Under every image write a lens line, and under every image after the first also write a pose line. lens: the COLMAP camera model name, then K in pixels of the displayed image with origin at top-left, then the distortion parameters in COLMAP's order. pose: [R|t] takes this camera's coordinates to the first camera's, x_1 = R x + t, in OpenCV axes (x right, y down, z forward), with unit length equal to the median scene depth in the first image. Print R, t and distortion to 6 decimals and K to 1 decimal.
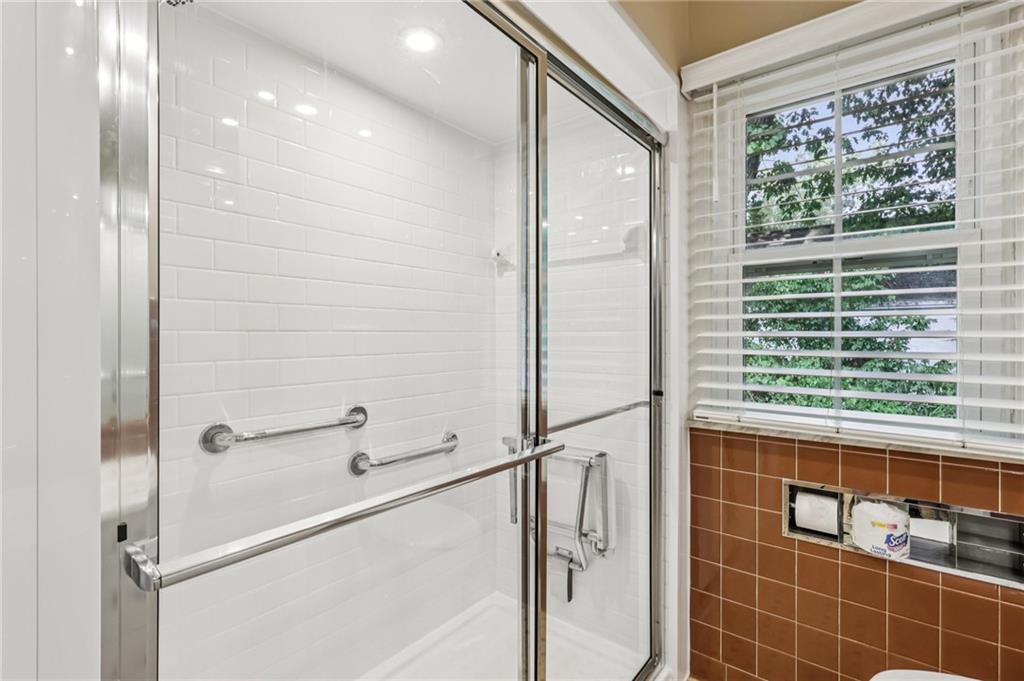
lens RADIAL K [[475.0, 0, 512.0], [0, 475.0, 340.5], [0, 0, 1]] dist [-0.000624, 0.000016]
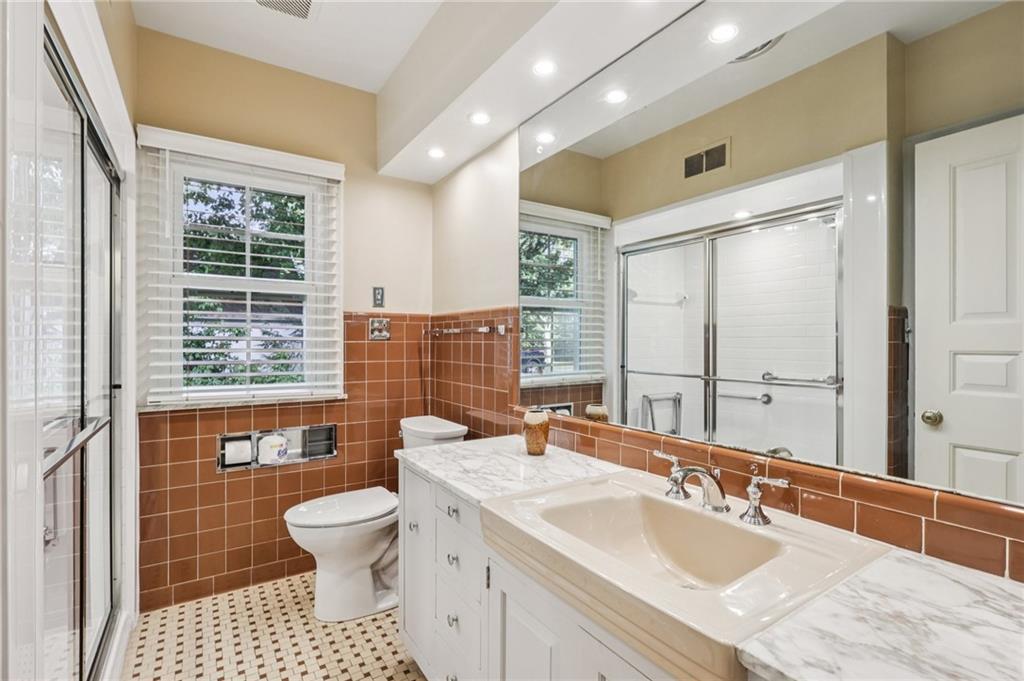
lens RADIAL K [[474.8, 0, 512.0], [0, 474.8, 340.5], [0, 0, 1]] dist [0.000081, 0.000003]
pose [[0.307571, 0.006483, 0.951503, -0.536154], [0.005489, 0.999948, -0.008587, 0.010491], [-0.951509, 0.007864, 0.307519, -0.327049]]
